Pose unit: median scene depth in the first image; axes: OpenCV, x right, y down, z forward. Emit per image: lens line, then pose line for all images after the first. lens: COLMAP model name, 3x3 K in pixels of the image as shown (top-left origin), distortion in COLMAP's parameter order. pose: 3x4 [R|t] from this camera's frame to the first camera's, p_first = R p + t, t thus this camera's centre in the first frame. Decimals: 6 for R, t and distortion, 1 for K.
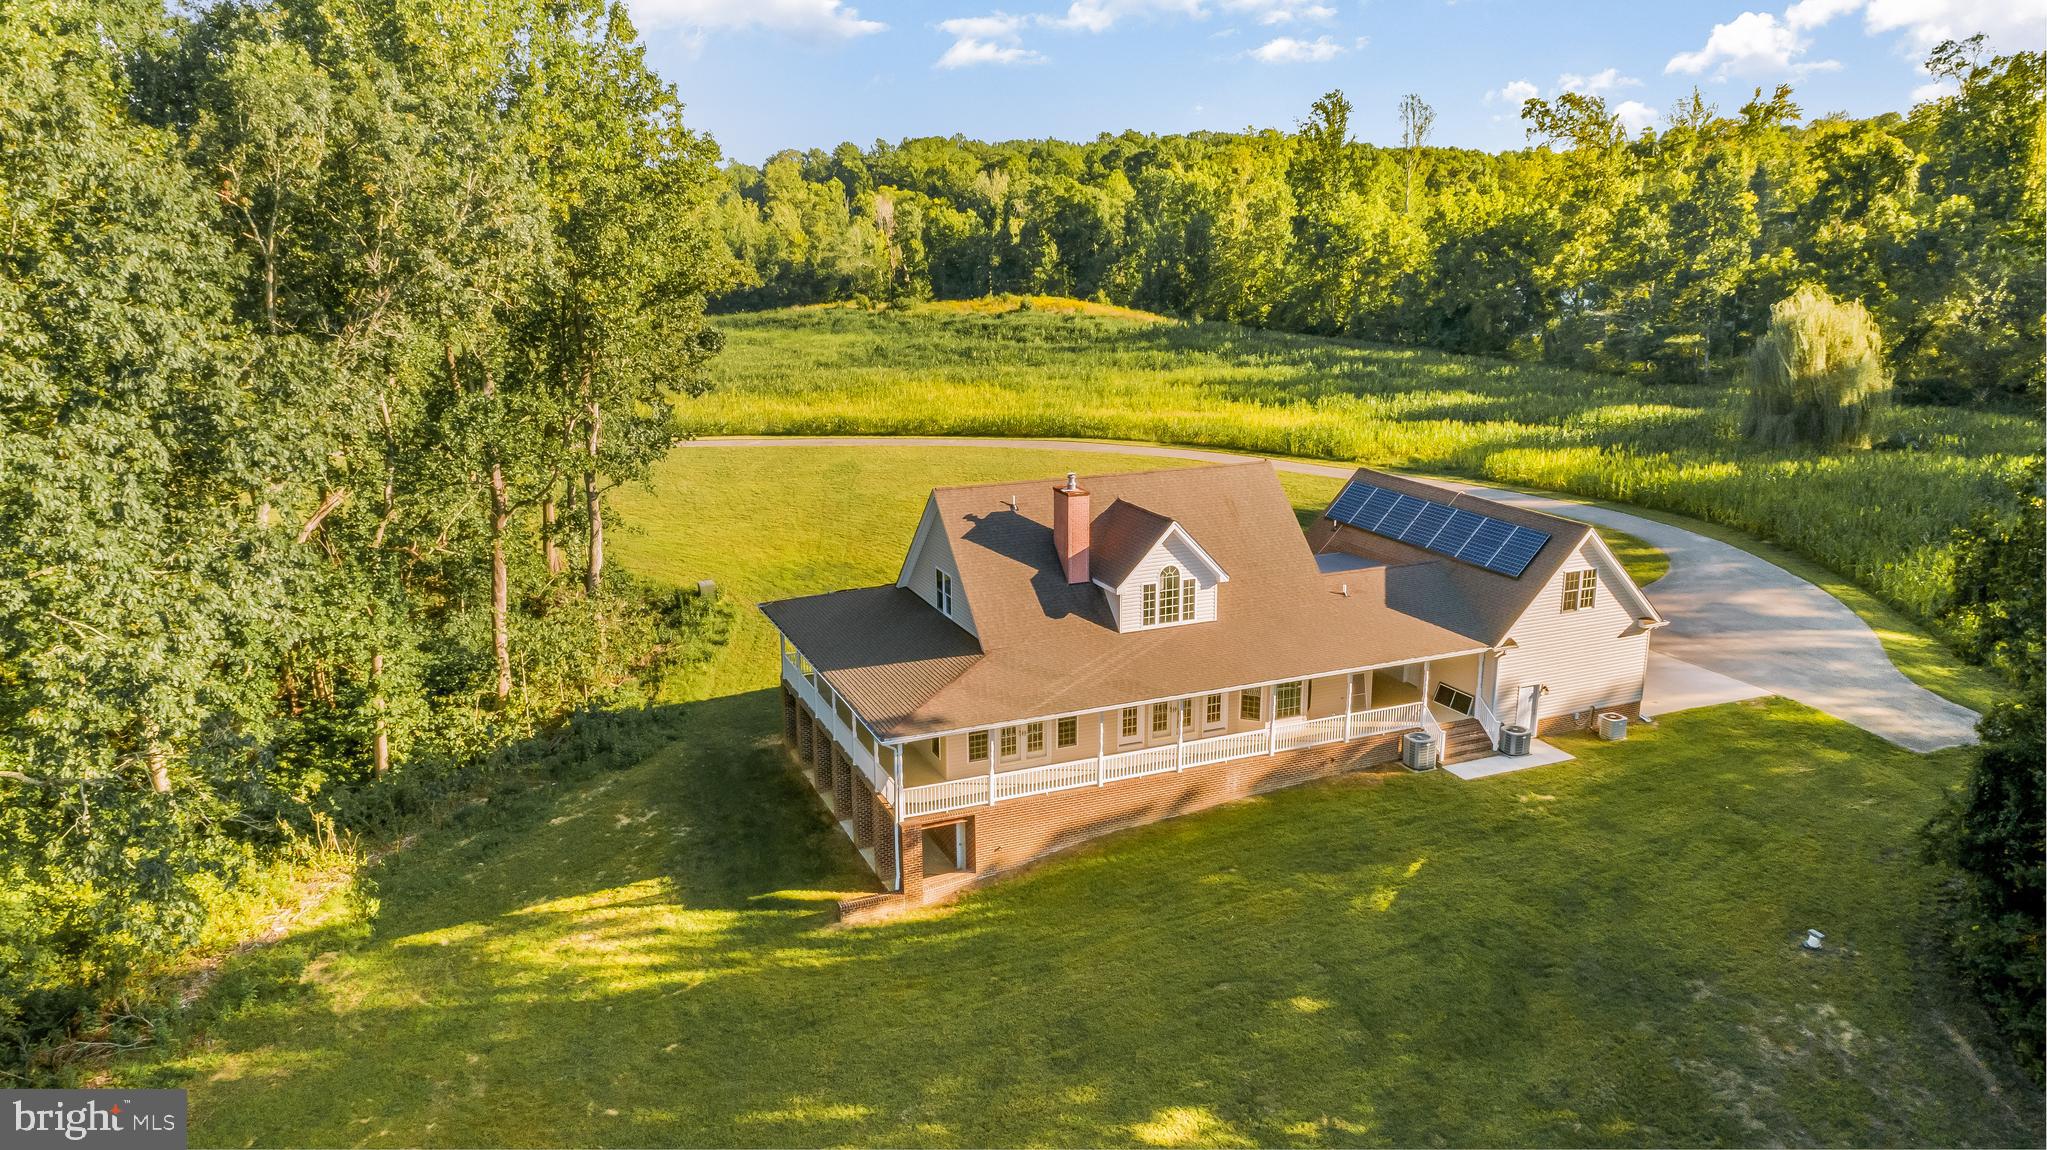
lens RADIAL K [[1391.5, 0, 1023.5], [0, 1391.5, 575.0], [0, 0, 1]] dist [-0.004182, -0.002414]
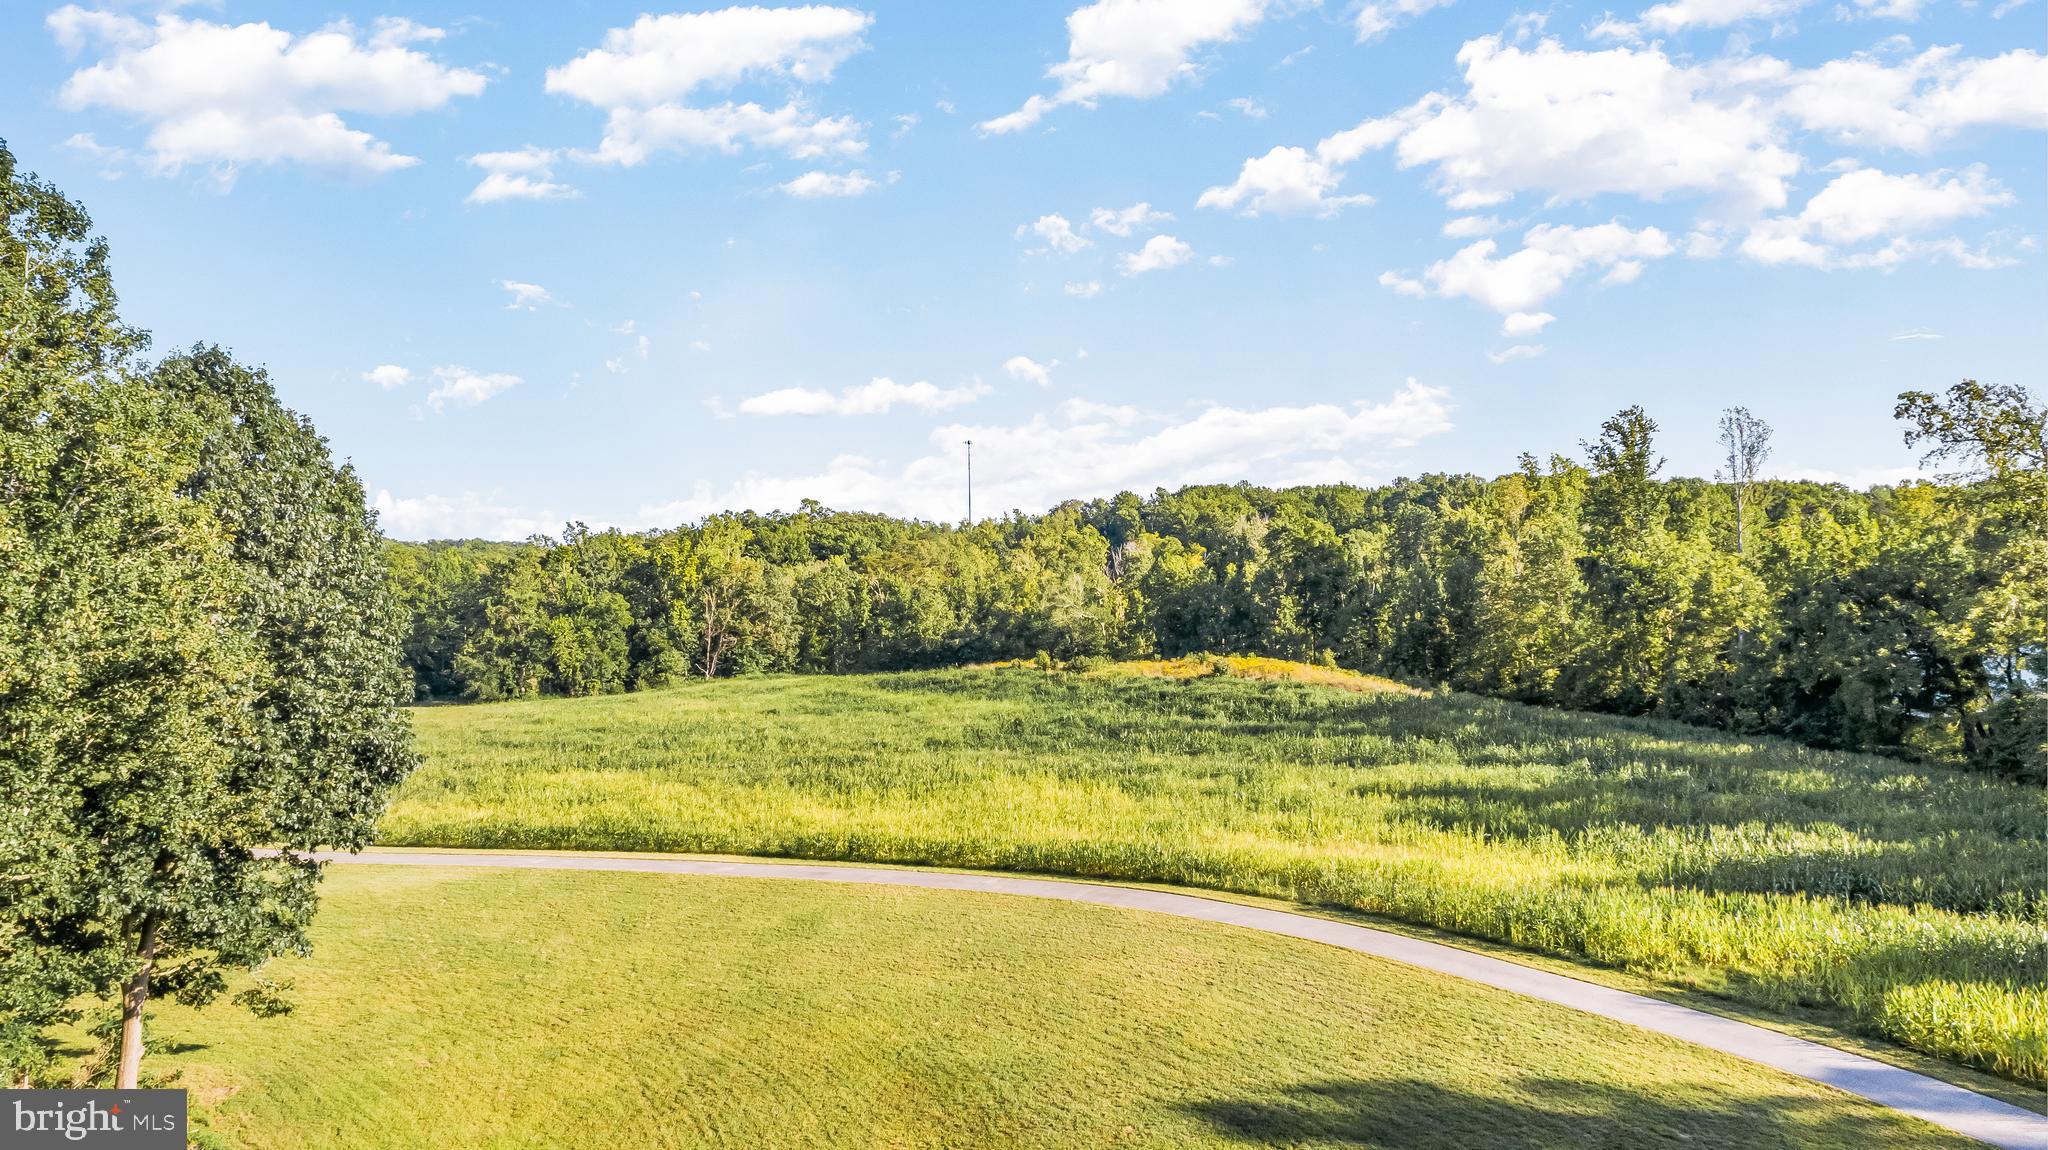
lens RADIAL K [[1420.2, 0, 1024.0], [0, 1420.2, 575.0], [0, 0, 1]] dist [0.009470, 0.001328]
pose [[0.976103, -0.004872, -0.217254, 0.084441], [-0.048233, 0.969954, -0.238460, -0.058163], [0.211888, 0.243241, 0.946540, 0.242868]]
